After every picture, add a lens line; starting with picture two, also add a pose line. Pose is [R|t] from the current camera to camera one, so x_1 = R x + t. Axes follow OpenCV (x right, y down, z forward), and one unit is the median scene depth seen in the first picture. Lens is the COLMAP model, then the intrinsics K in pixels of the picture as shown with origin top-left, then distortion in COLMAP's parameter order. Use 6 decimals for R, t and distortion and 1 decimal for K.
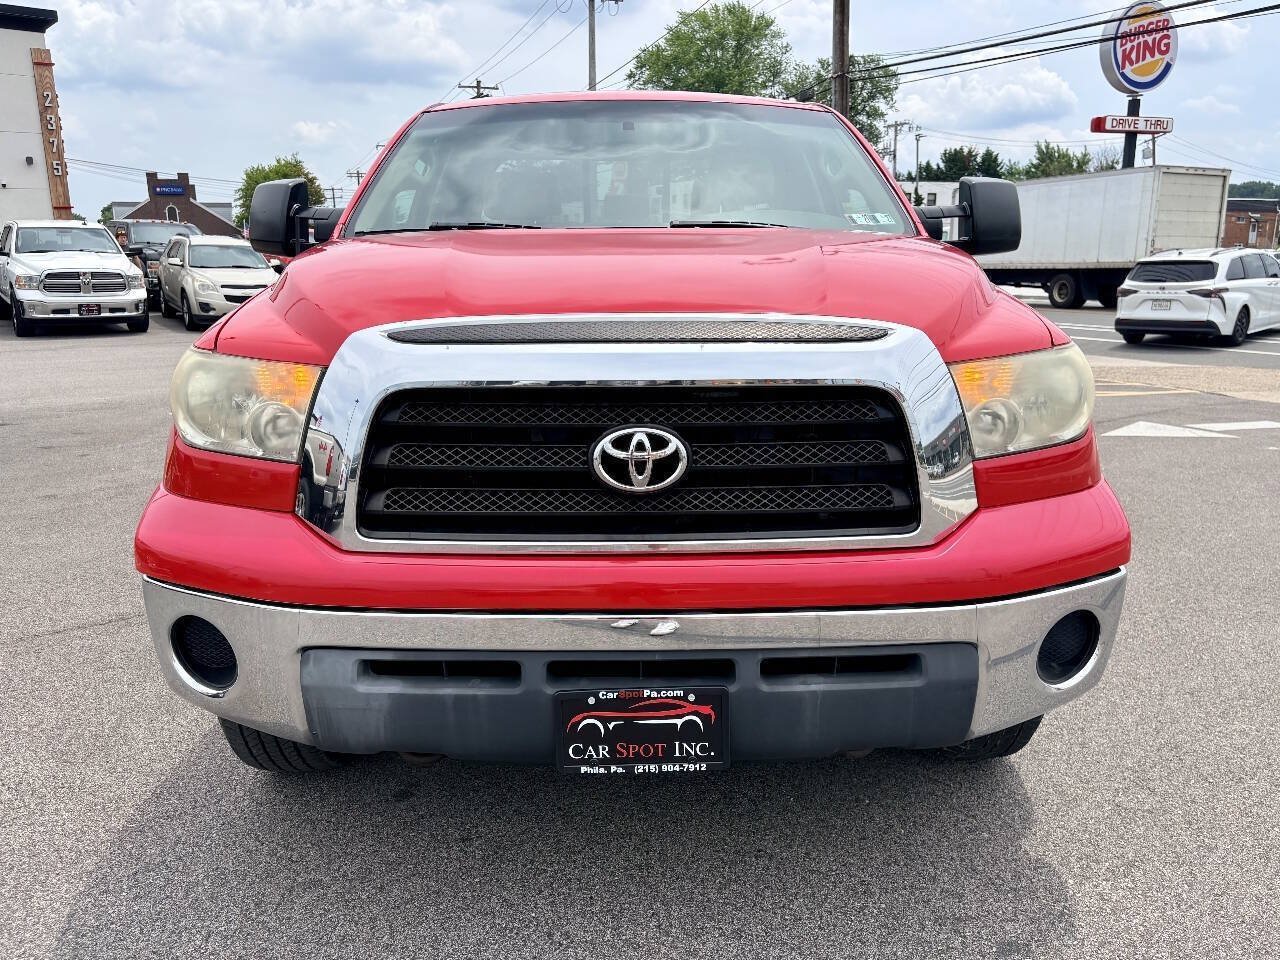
lens RADIAL K [[974.3, 0, 666.2], [0, 974.3, 496.5], [0, 0, 1]] dist [0.047375, -0.056366]
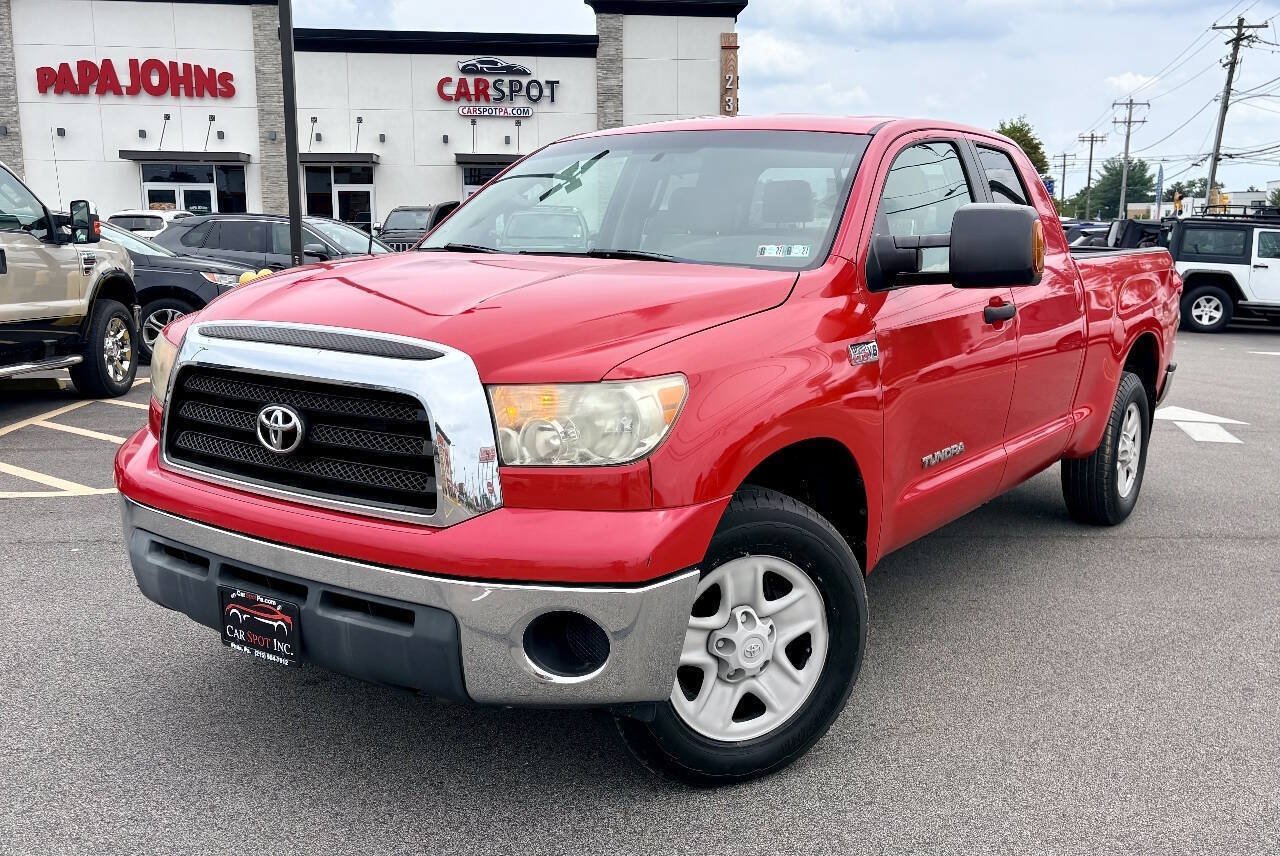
lens RADIAL K [[1190.7, 0, 671.8], [0, 1190.7, 430.5], [0, 0, 1]] dist [0.043454, 0.000000]
pose [[0.812459, 0.115005, -0.571563, 1.380578], [-0.159751, 0.986745, -0.028536, -0.075326], [0.560705, 0.114492, 0.820062, -0.087426]]
